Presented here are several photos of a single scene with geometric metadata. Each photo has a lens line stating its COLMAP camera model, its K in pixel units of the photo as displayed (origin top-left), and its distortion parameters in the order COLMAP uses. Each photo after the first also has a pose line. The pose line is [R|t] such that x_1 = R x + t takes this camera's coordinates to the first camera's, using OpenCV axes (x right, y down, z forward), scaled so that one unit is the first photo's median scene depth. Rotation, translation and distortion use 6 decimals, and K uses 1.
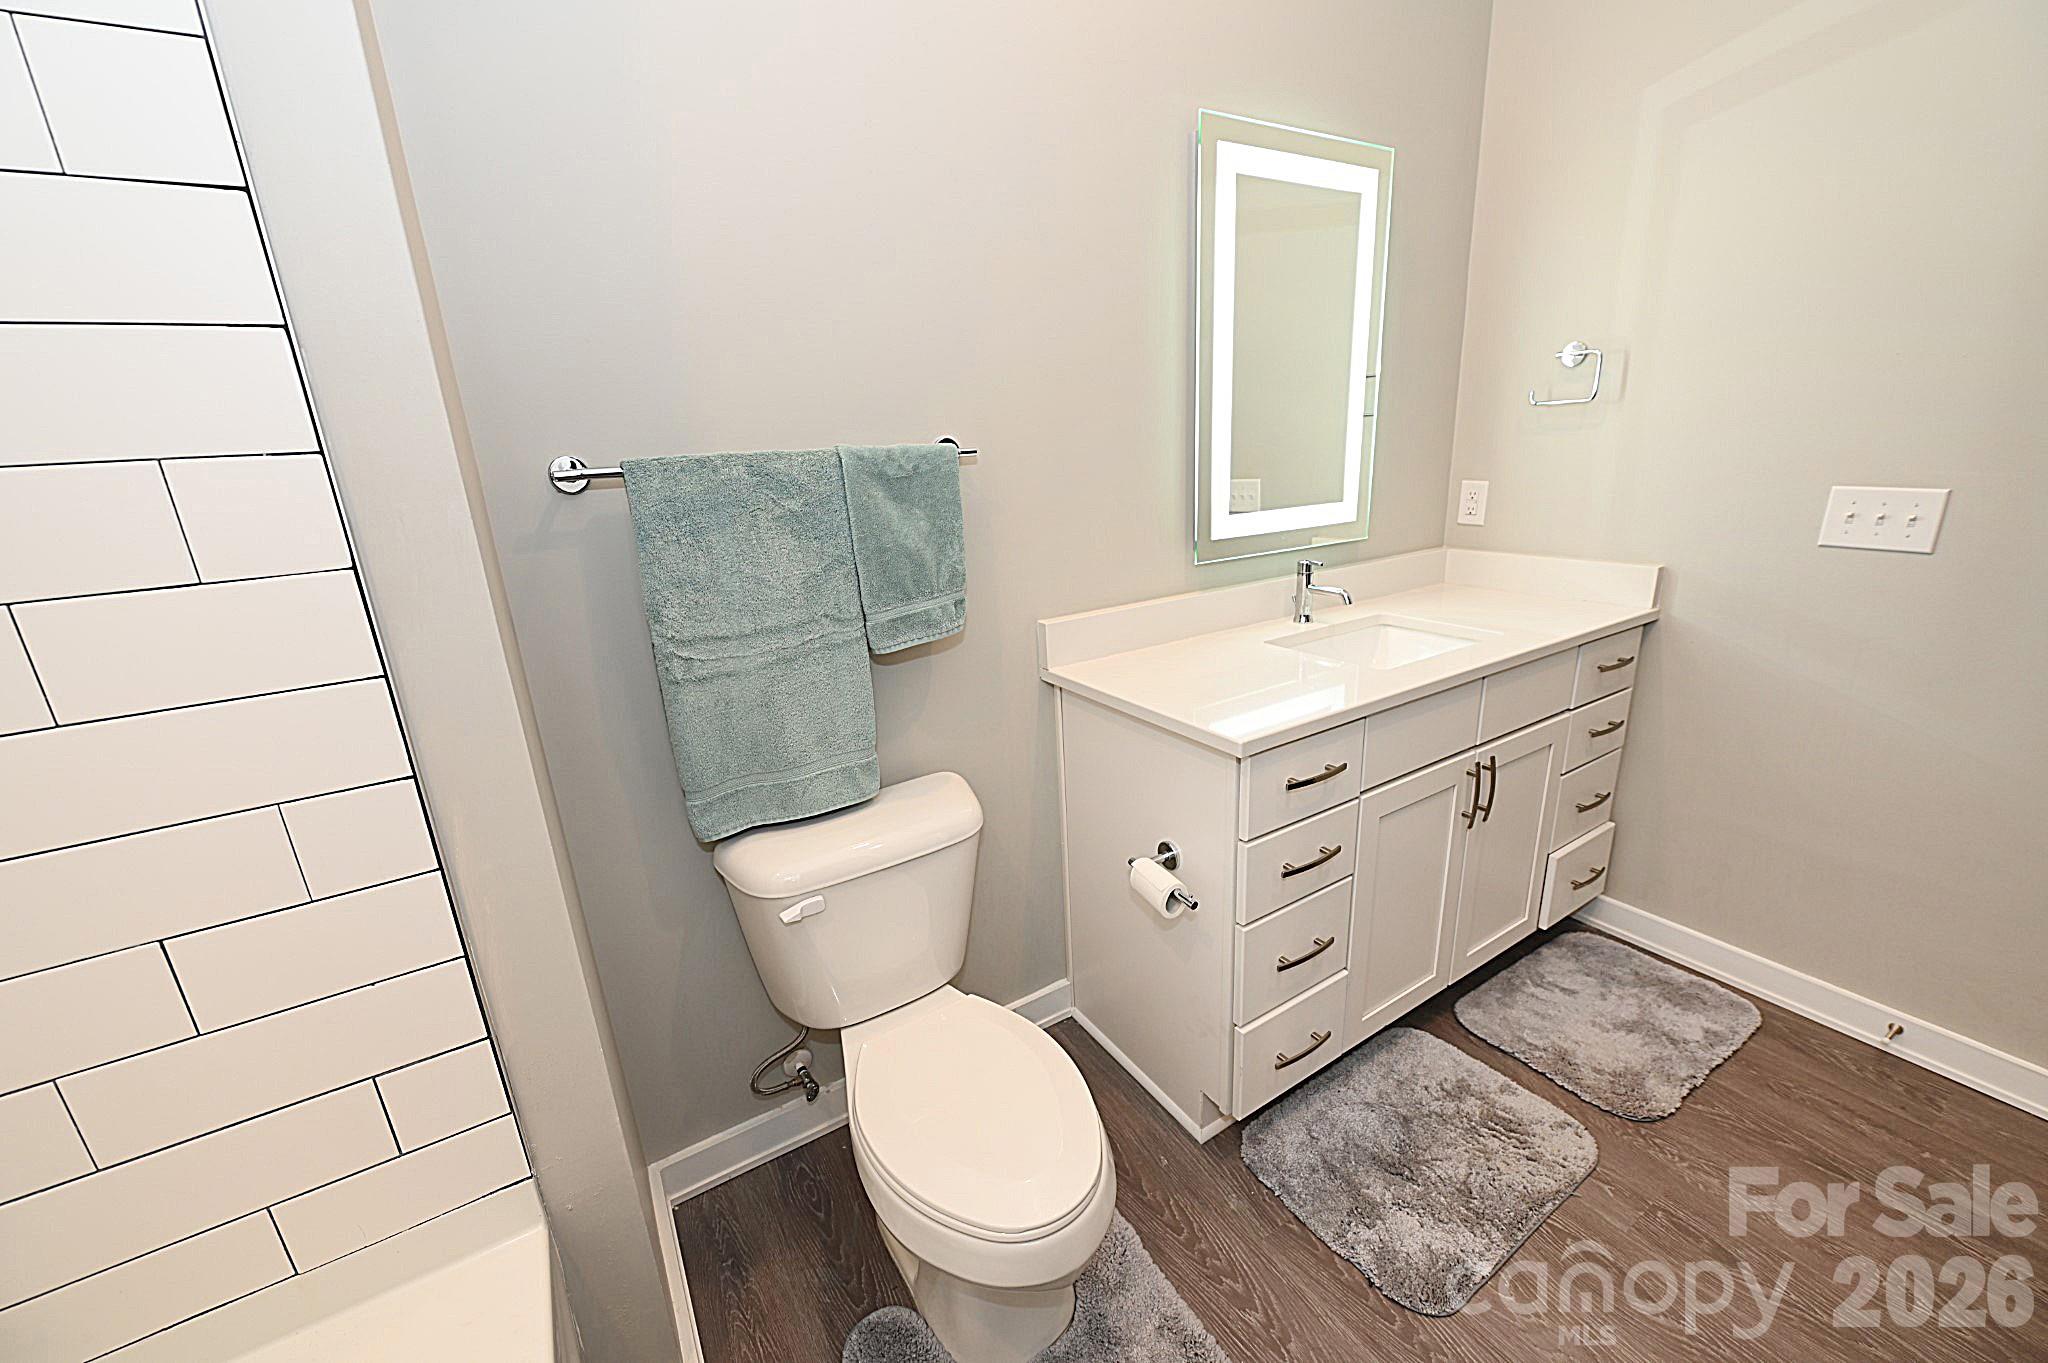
lens RADIAL K [[807.2, 0, 1012.1], [0, 807.2, 683.9], [0, 0, 1]] dist [-0.005680, -0.001635]
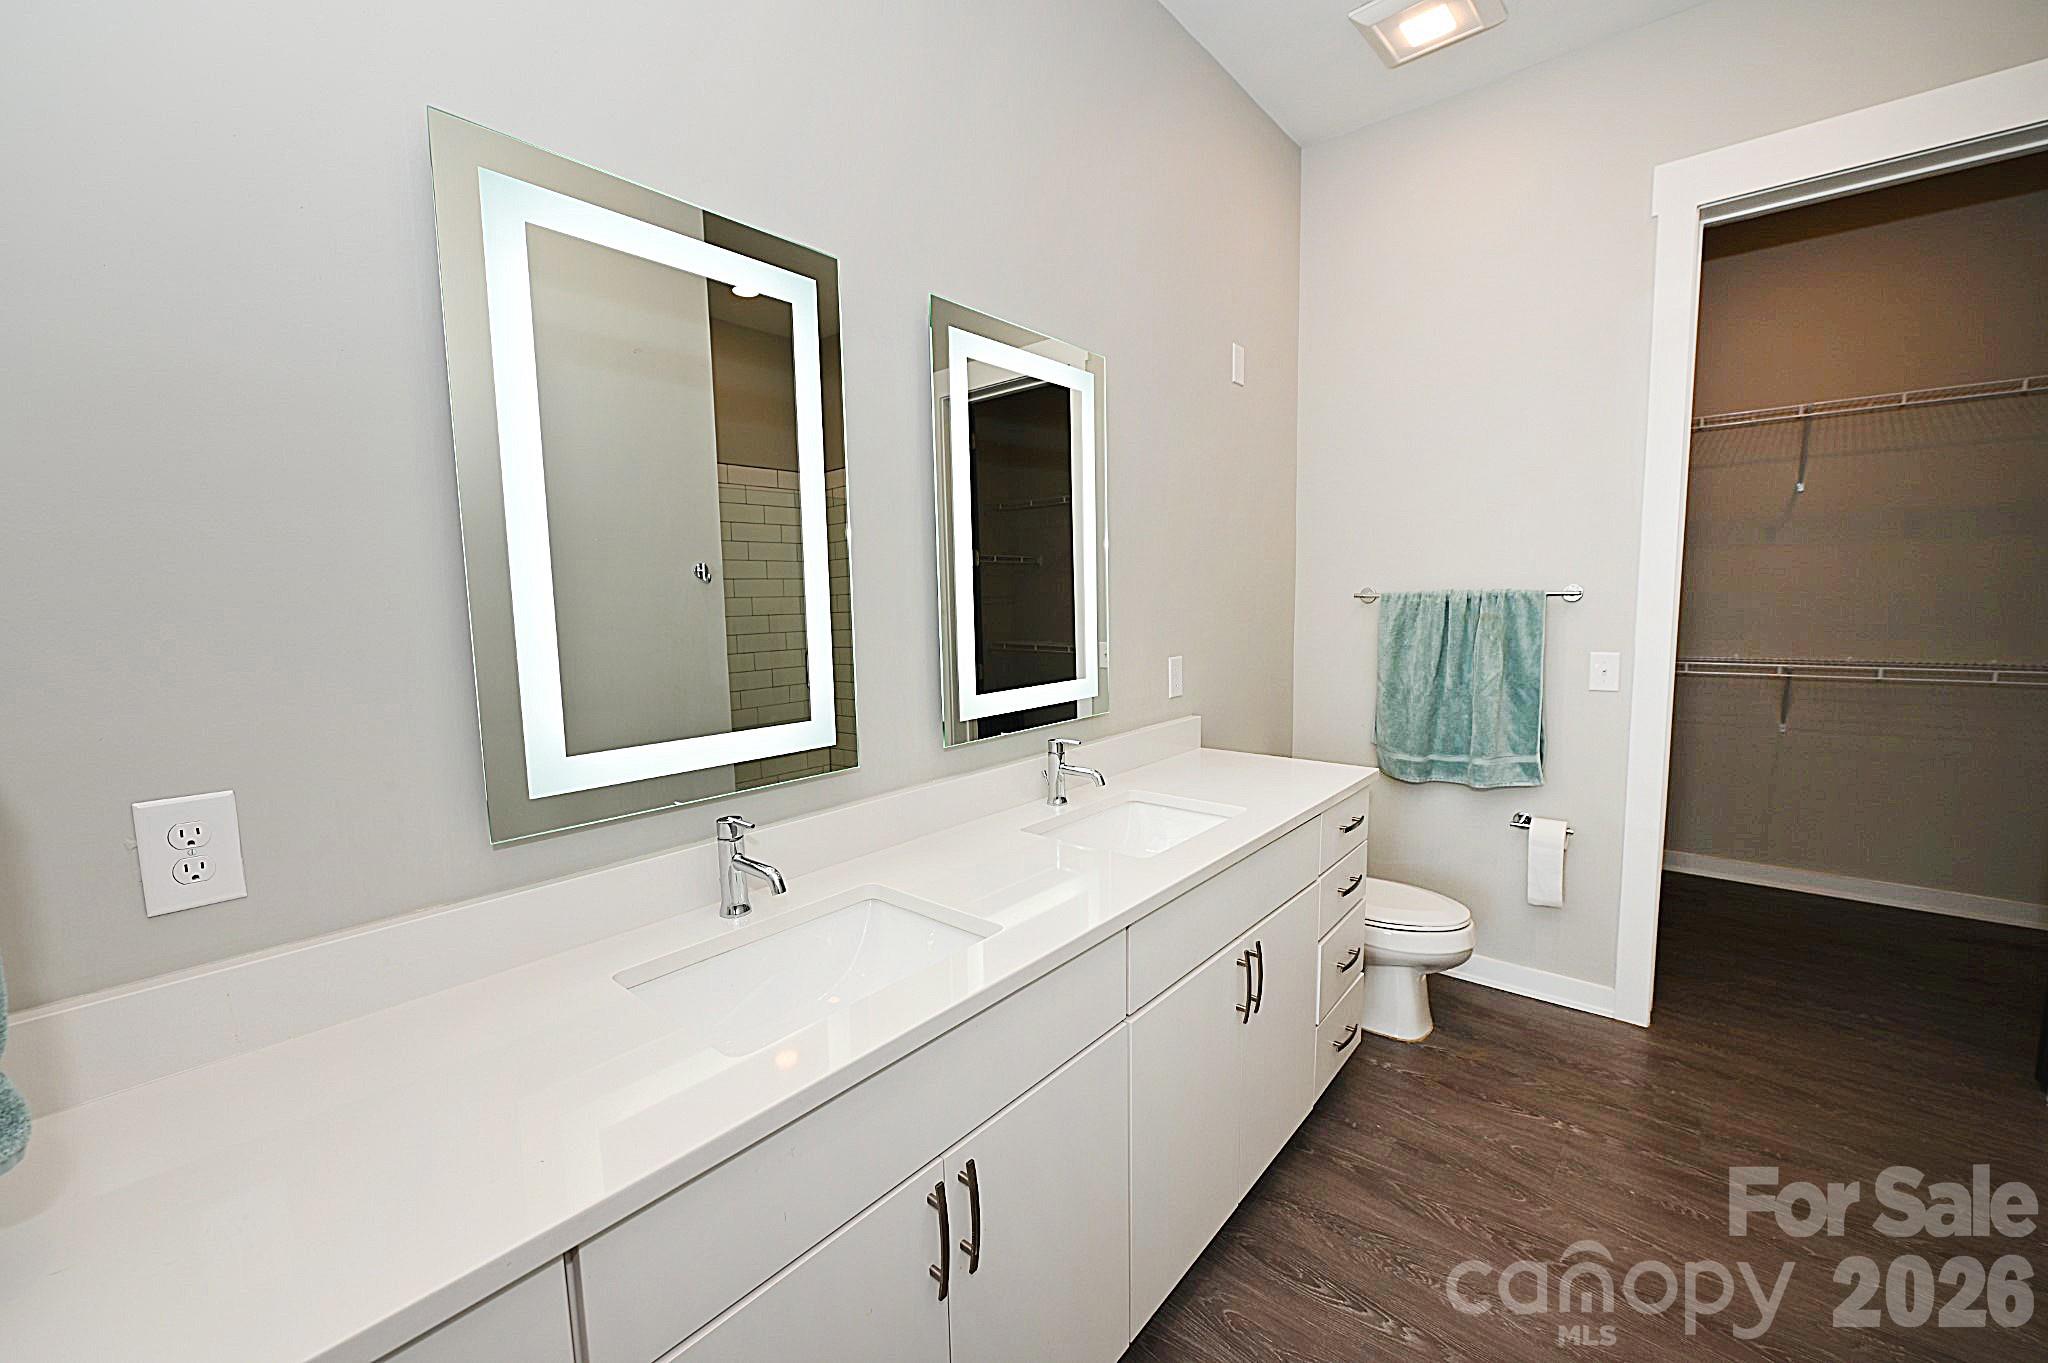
lens RADIAL K [[807.2, 0, 1016.5], [0, 807.2, 687.7], [0, 0, 1]] dist [-0.005680, -0.001635]
pose [[0.948804, -0.000147, 0.315865, 0.023482], [0.064191, 0.979222, -0.192364, -0.038572], [-0.309274, 0.202792, 0.929099, 0.139665]]
